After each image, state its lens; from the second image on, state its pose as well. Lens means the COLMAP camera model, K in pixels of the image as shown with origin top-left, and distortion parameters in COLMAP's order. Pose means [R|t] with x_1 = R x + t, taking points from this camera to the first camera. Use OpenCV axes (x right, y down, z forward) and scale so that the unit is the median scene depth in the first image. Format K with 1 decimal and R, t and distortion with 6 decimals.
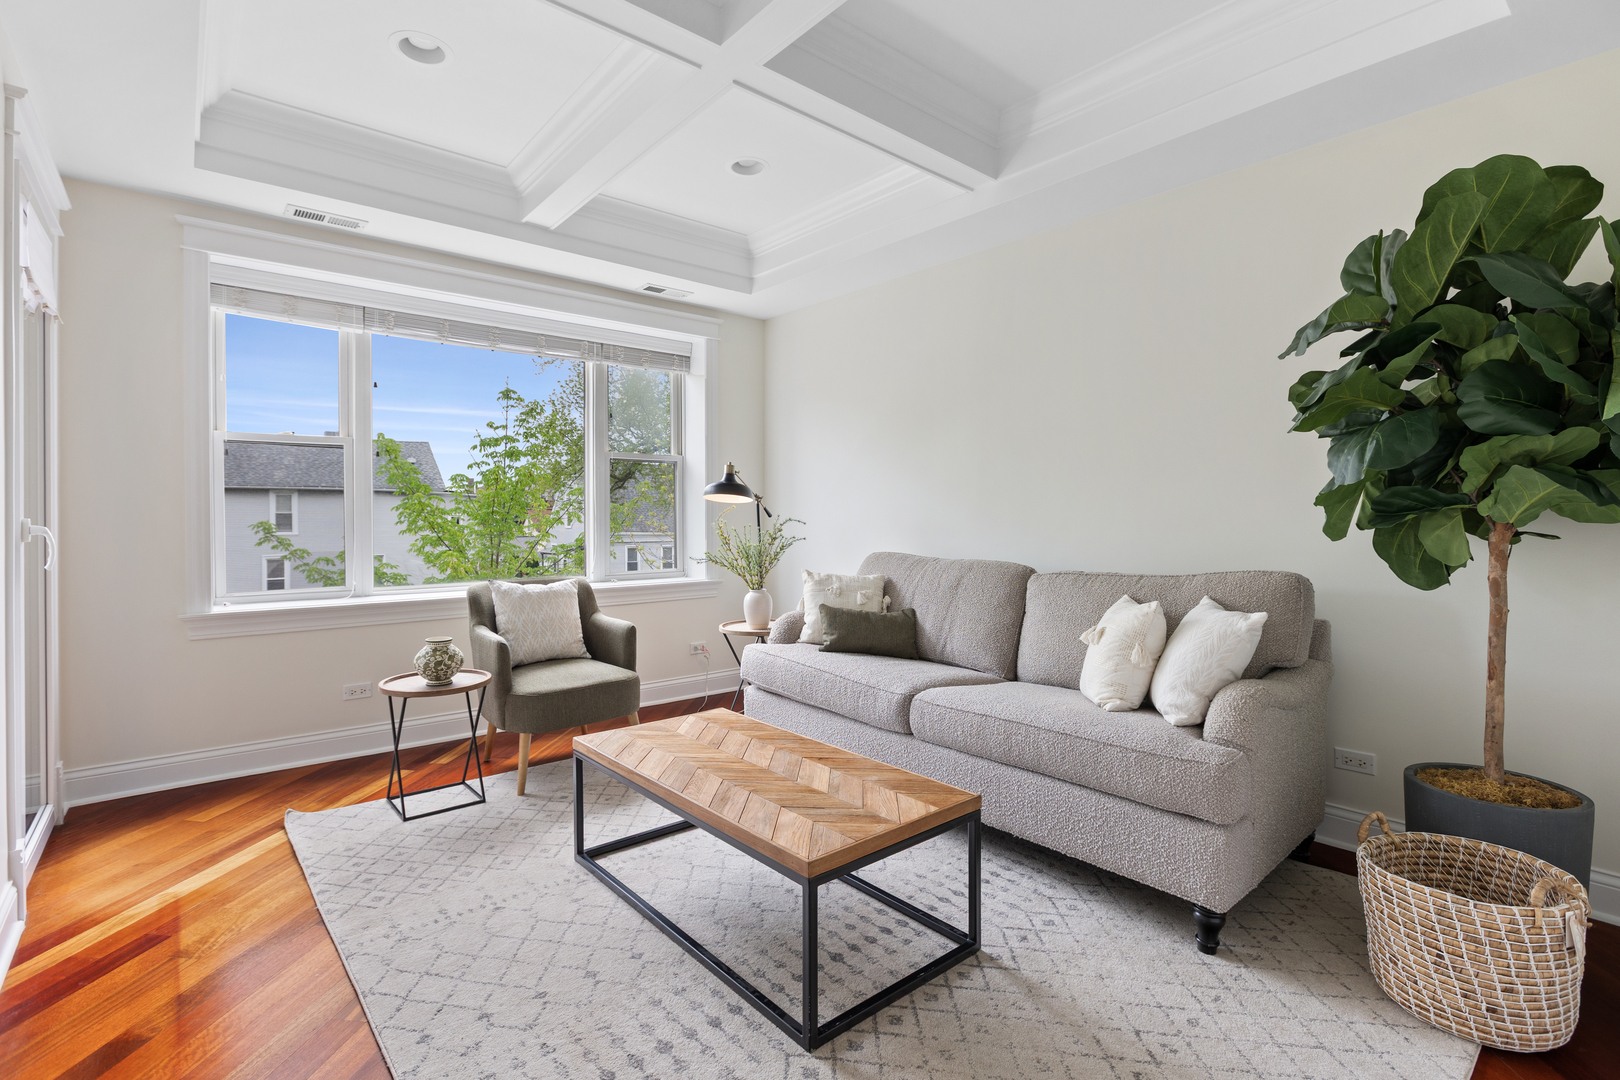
lens RADIAL K [[800.5, 0, 806.9], [0, 800.5, 533.4], [0, 0, 1]] dist [-0.006302, 0.000075]
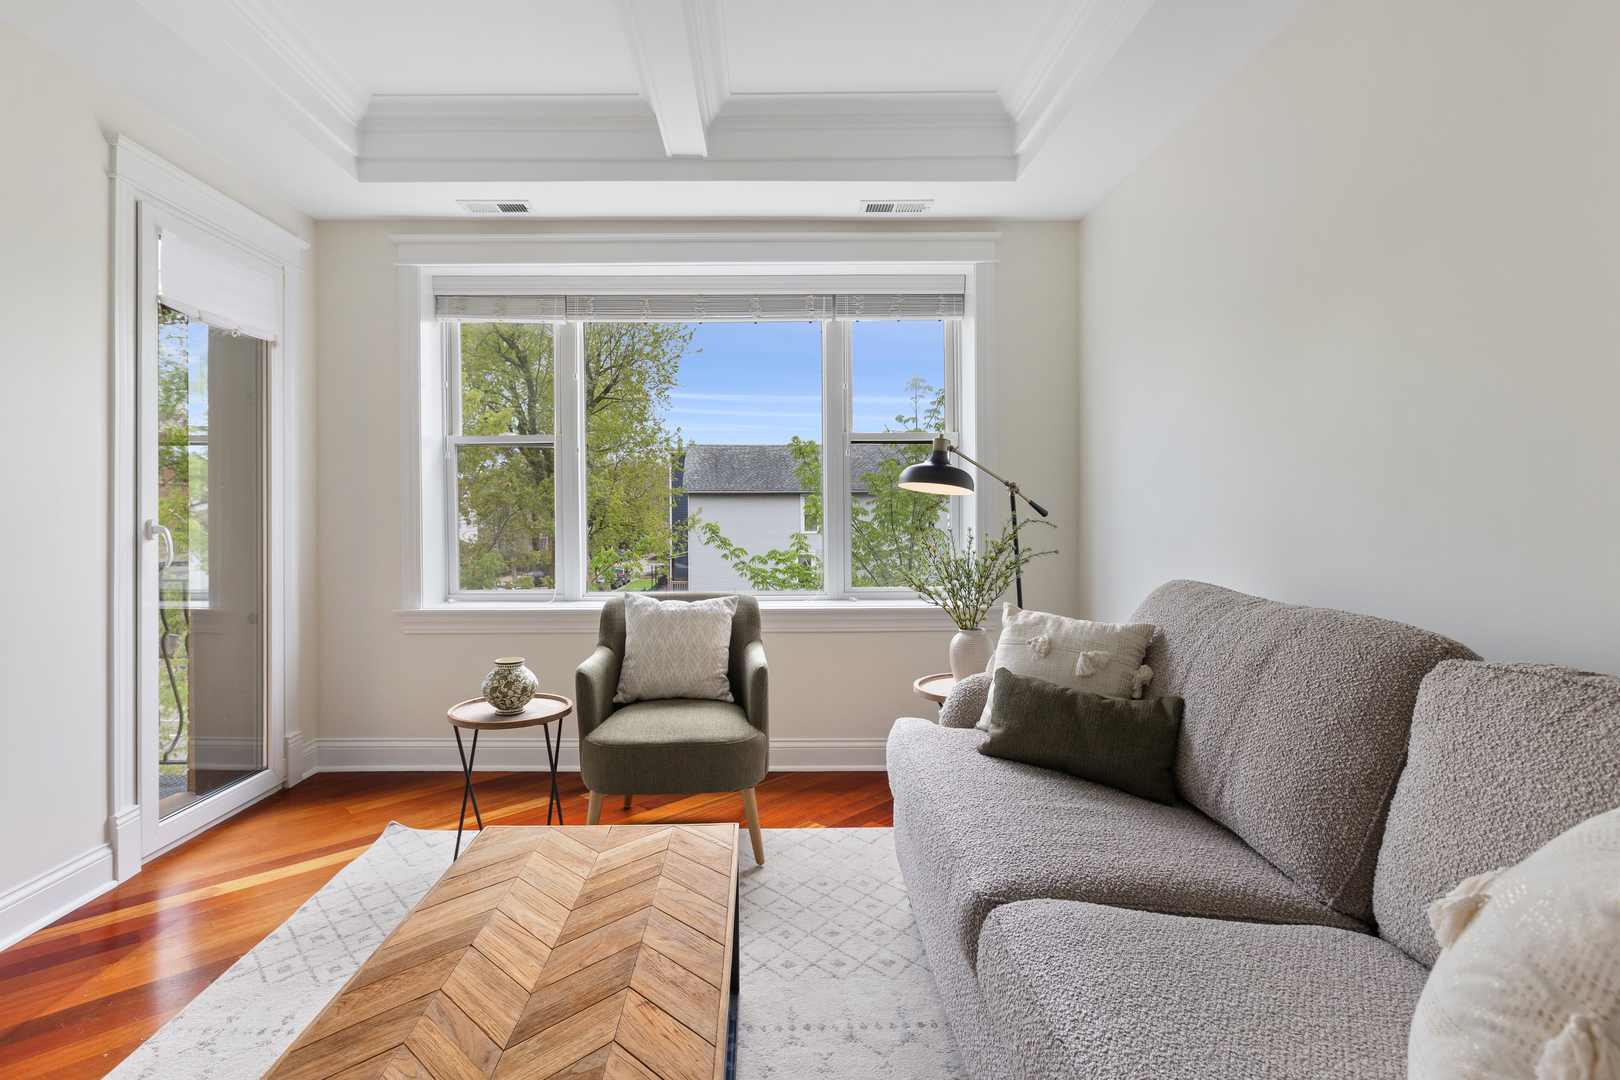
lens RADIAL K [[800.5, 0, 813.0], [0, 800.5, 523.7], [0, 0, 1]] dist [-0.006302, 0.000075]
pose [[0.756274, 0.002871, -0.654249, 0.290683], [-0.011271, 0.999899, -0.008641, -0.008314], [0.654158, 0.013909, 0.756230, 0.481829]]
